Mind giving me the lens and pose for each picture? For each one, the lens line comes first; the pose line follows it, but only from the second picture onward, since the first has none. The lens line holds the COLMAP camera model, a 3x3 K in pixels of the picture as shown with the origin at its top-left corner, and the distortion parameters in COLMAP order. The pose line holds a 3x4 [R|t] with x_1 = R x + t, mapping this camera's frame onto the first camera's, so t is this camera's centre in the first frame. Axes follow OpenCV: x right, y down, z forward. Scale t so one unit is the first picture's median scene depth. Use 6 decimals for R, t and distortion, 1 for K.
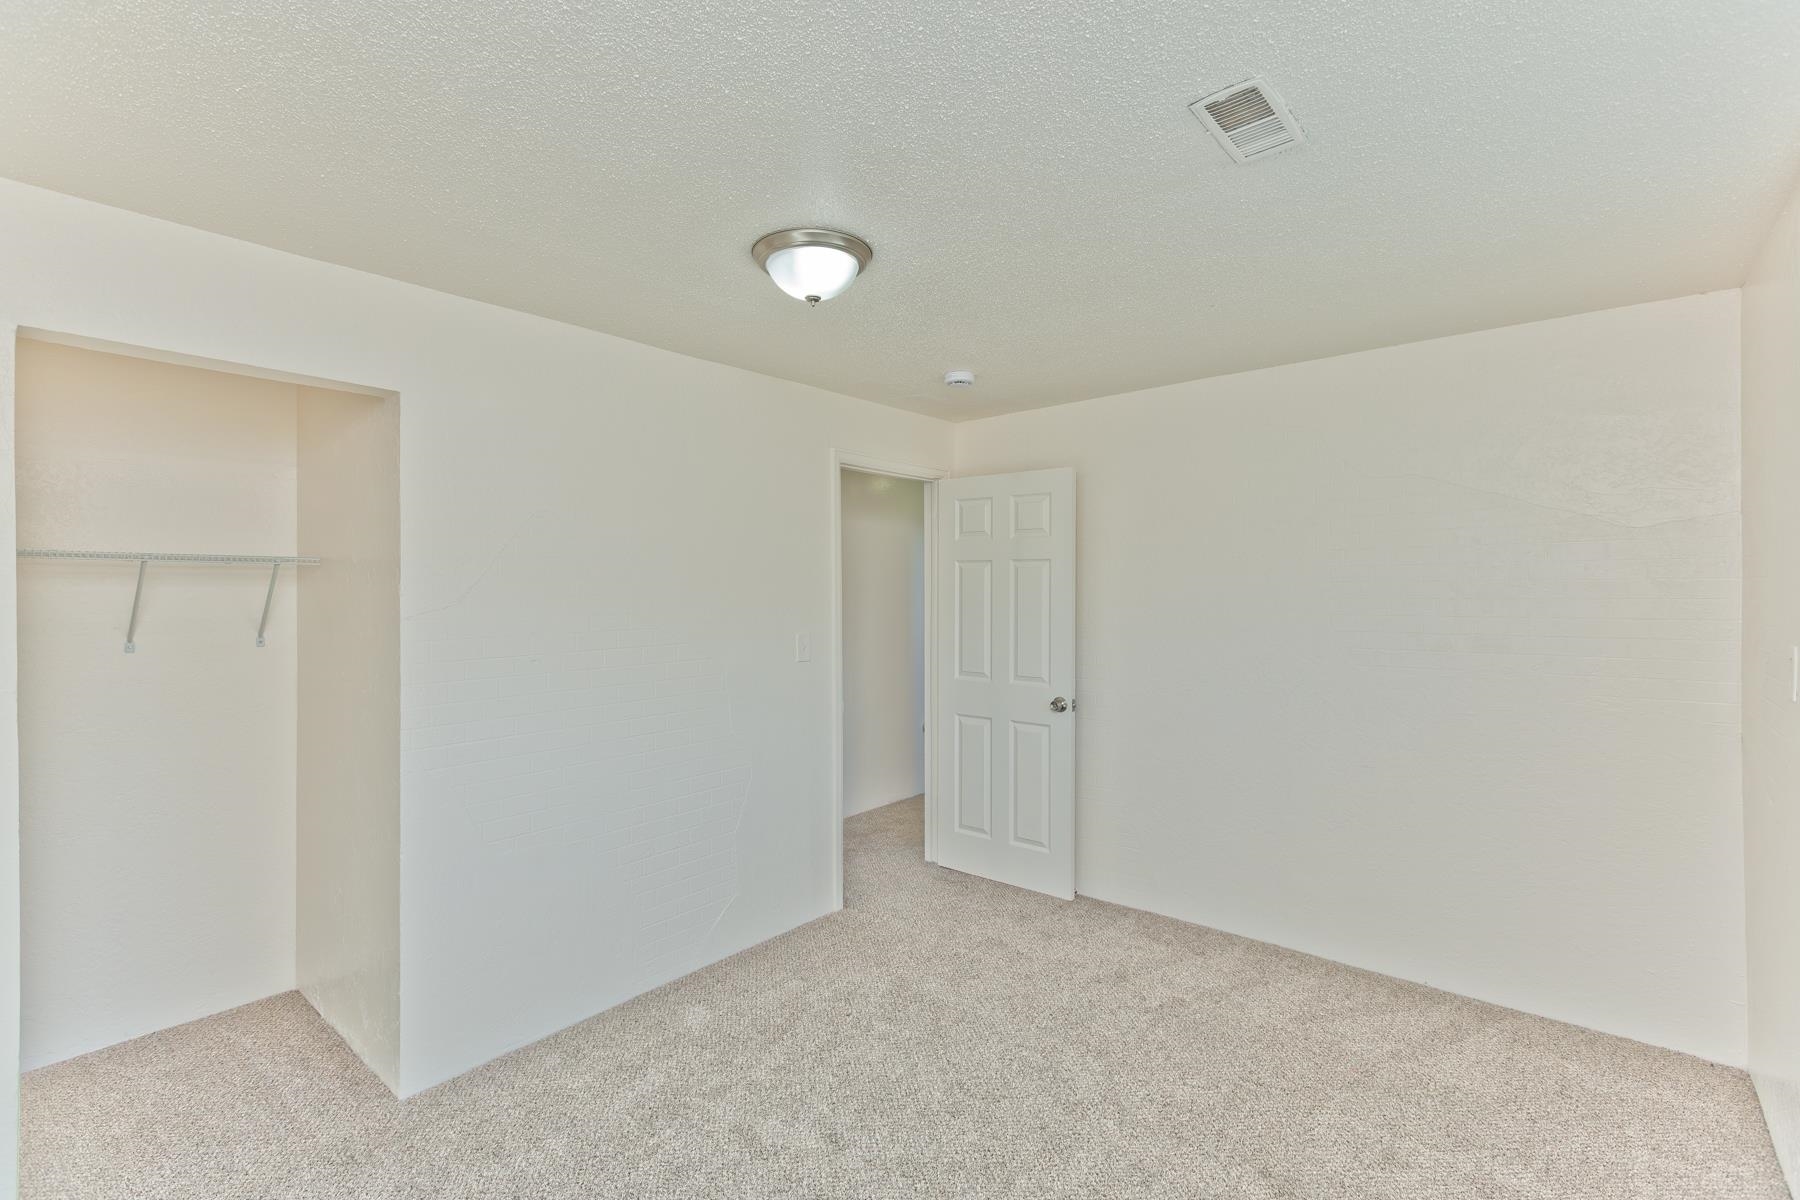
lens RADIAL K [[808.1, 0, 894.6], [0, 808.1, 590.5], [0, 0, 1]] dist [0.000325, -0.000388]
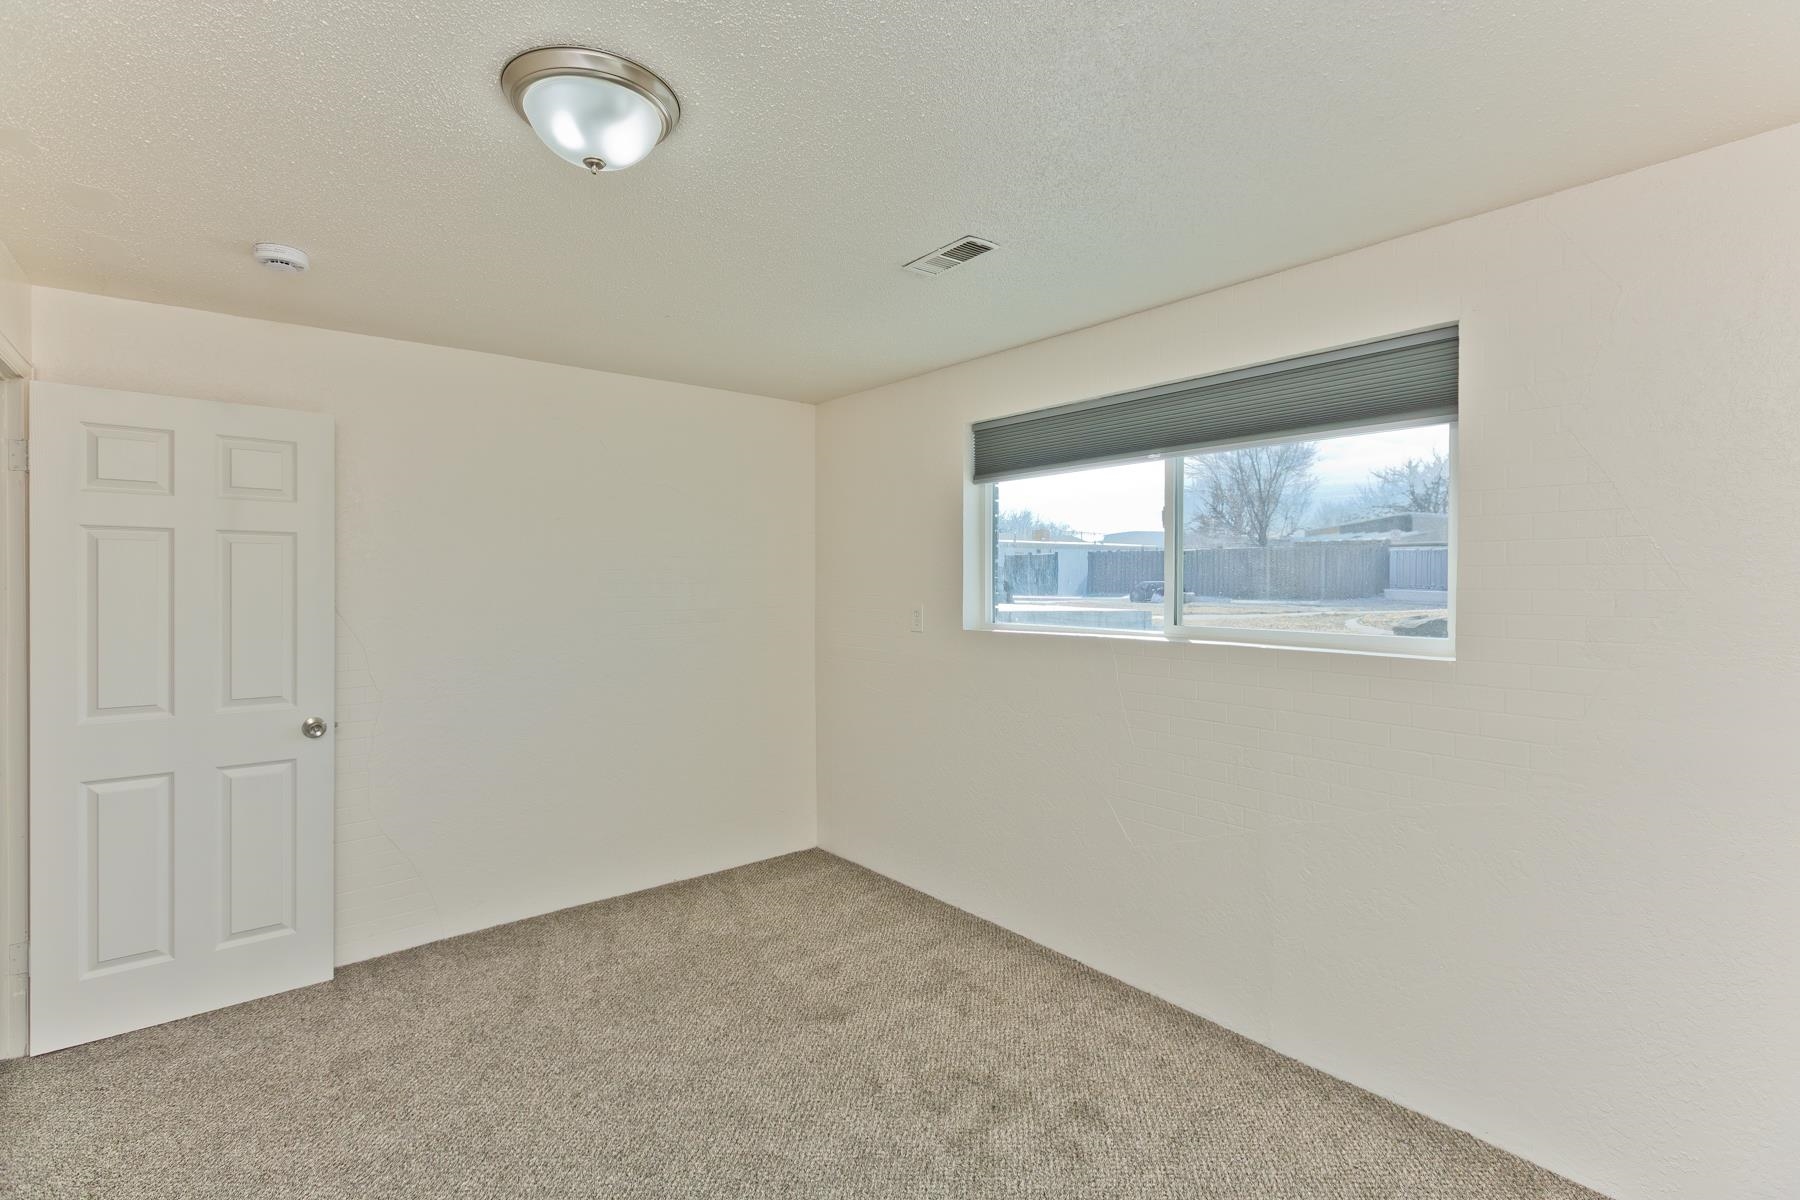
lens RADIAL K [[808.1, 0, 894.6], [0, 808.1, 590.5], [0, 0, 1]] dist [0.000325, -0.000388]
pose [[0.209893, -0.026718, 0.977359, -0.453691], [0.003847, 0.999641, 0.026501, -0.002526], [-0.977717, -0.001803, 0.209921, 0.357139]]
